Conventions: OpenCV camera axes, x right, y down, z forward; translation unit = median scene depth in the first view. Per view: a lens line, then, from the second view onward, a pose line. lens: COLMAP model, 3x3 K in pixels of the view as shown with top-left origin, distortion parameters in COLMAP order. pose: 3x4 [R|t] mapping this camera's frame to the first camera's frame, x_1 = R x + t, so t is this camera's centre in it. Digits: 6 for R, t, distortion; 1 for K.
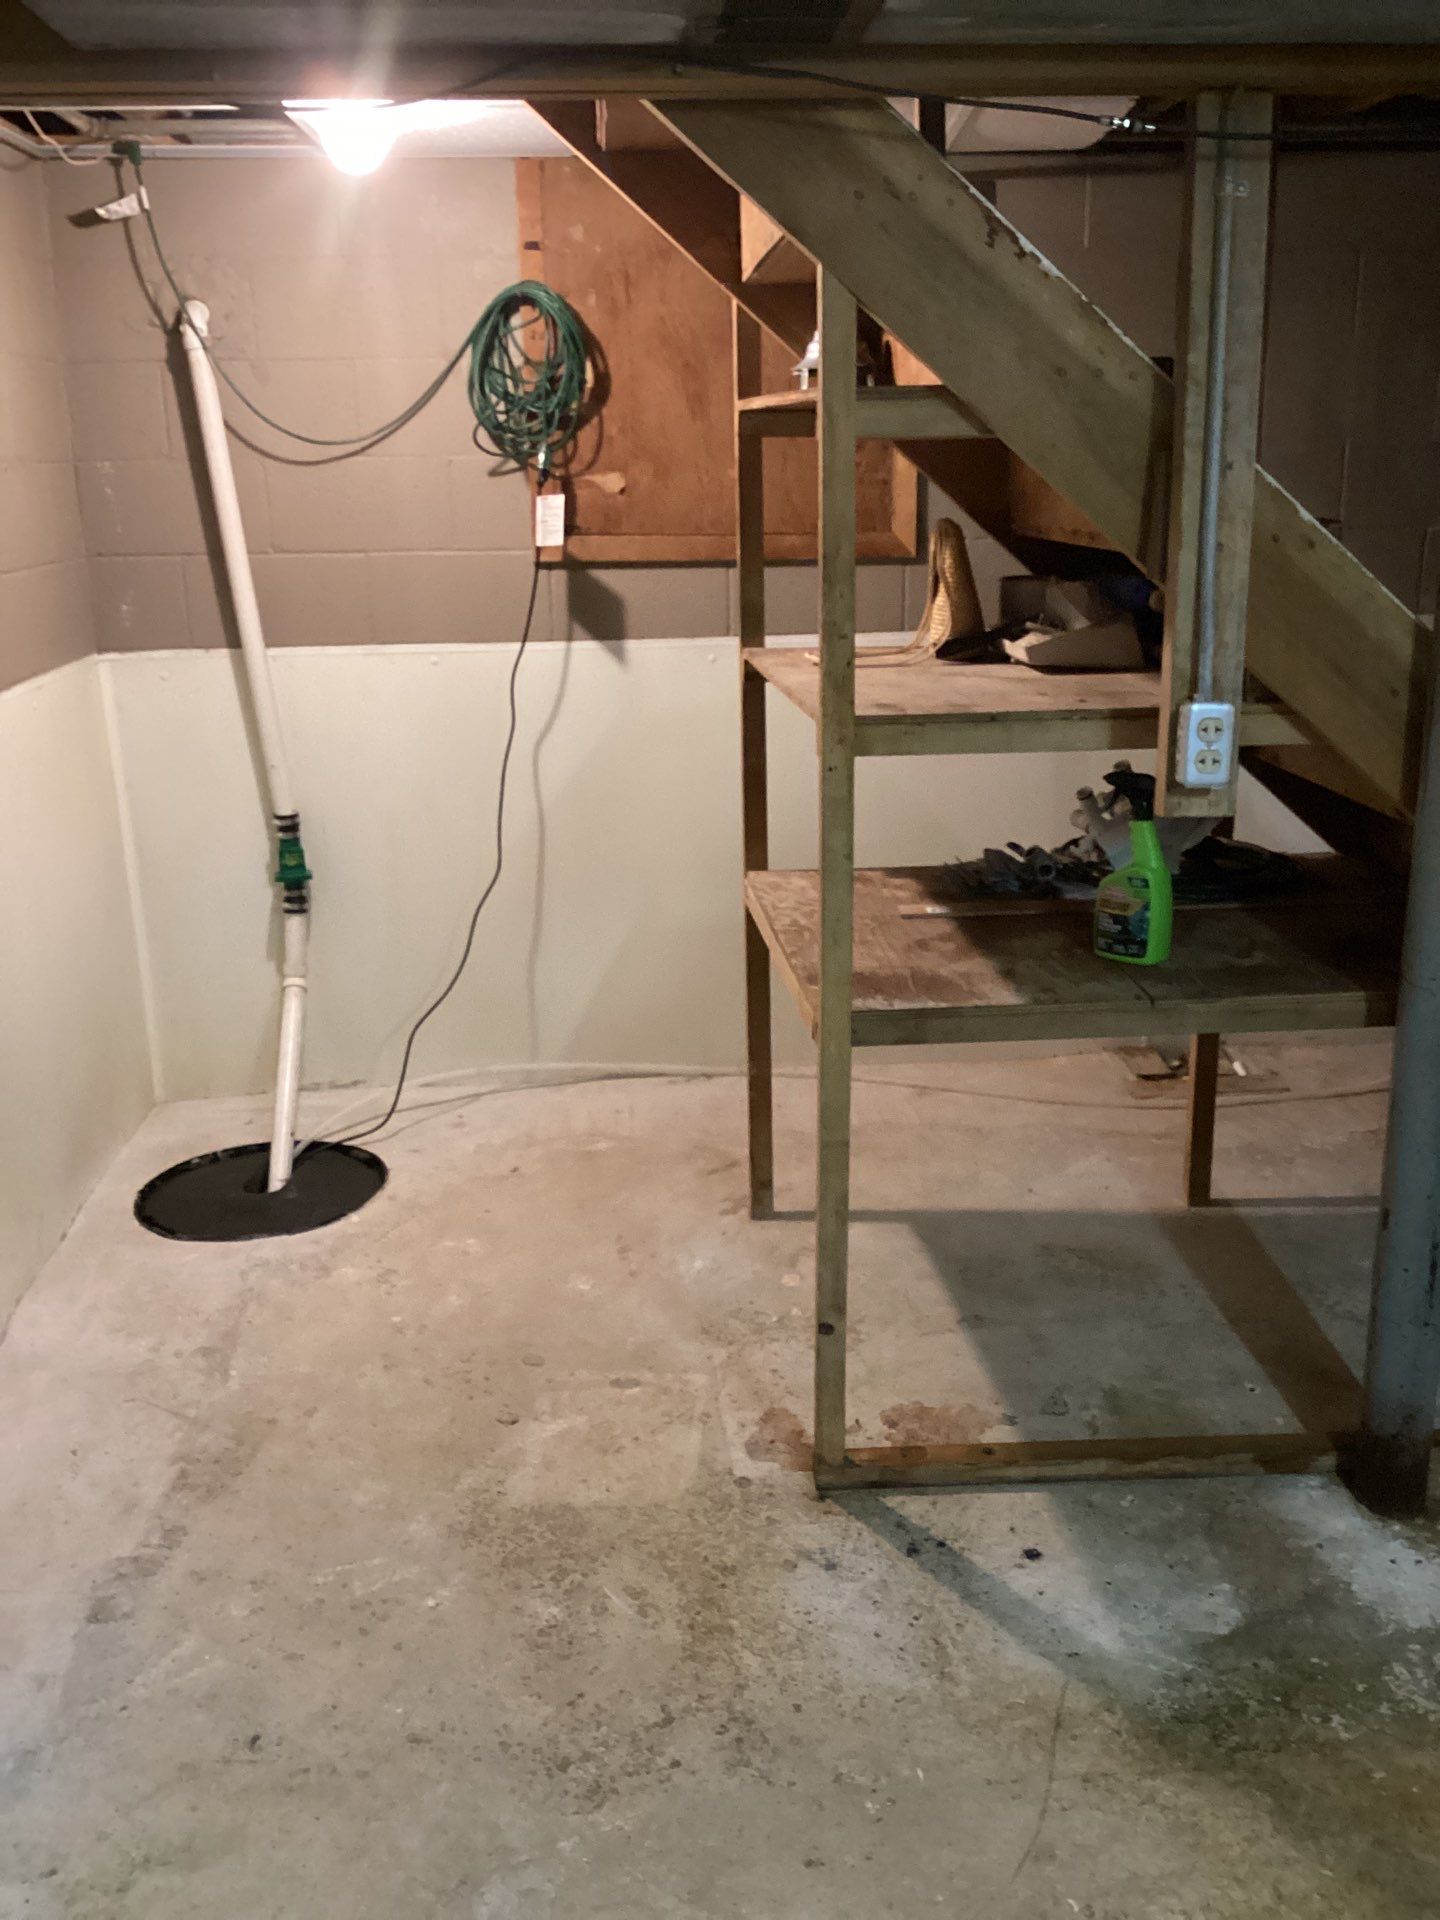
lens RADIAL K [[1785.3, 0, 717.7], [0, 1785.3, 950.7], [0, 0, 1]] dist [0.054763, 0.000000]
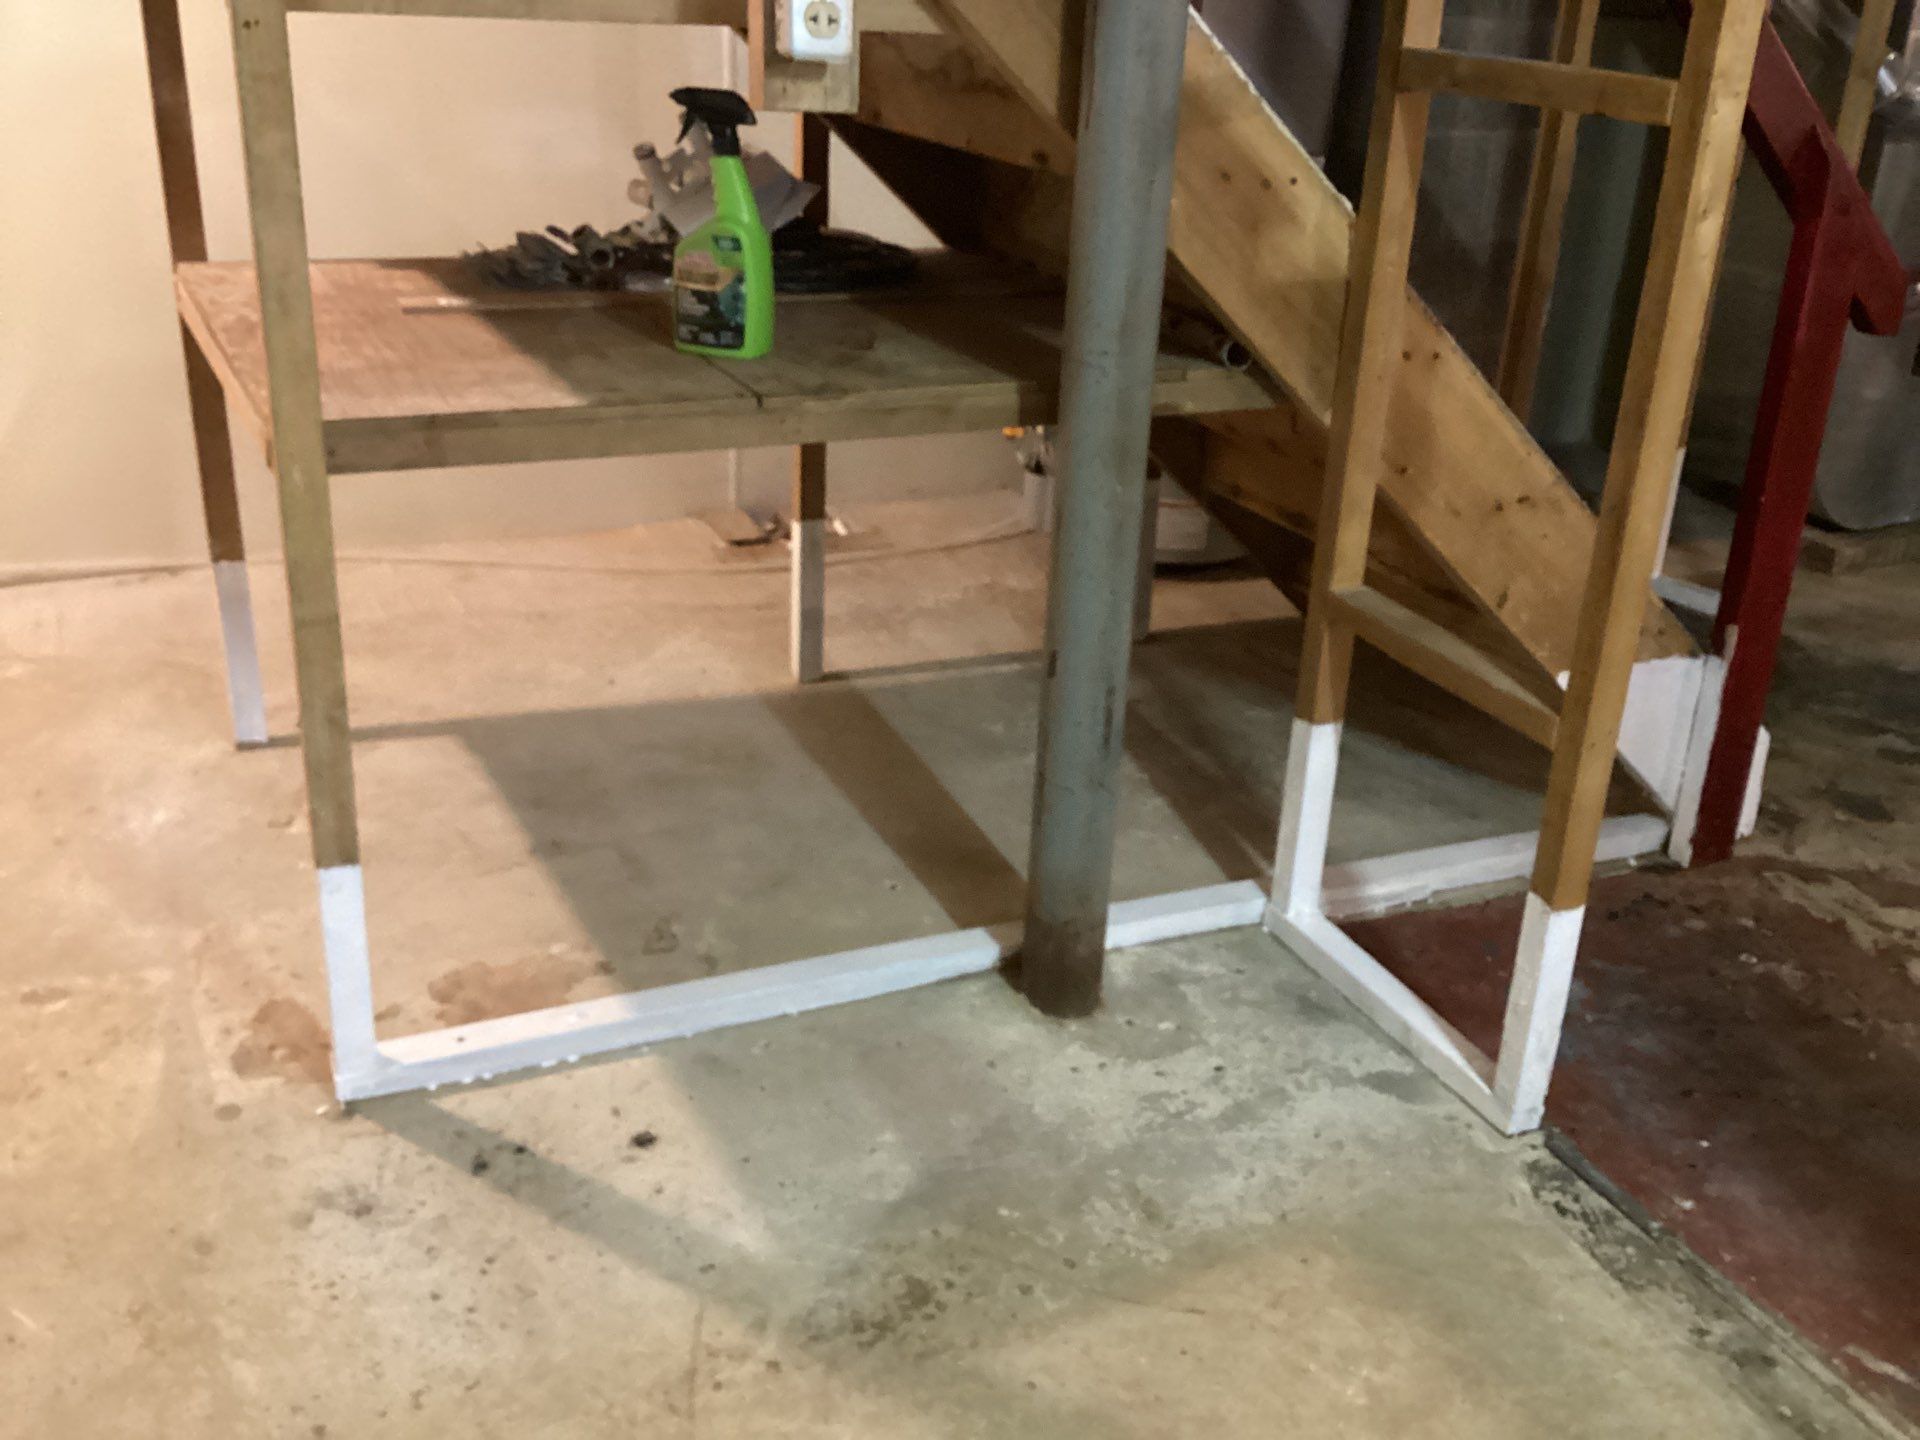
lens RADIAL K [[1785.3, 0, 964.1], [0, 1785.3, 722.4], [0, 0, 1]] dist [0.054763, 0.000000]
pose [[0.930039, -0.092733, 0.355568, 0.041716], [0.040883, 0.987739, 0.150669, 0.046480], [-0.365180, -0.125591, 0.922426, 0.241661]]
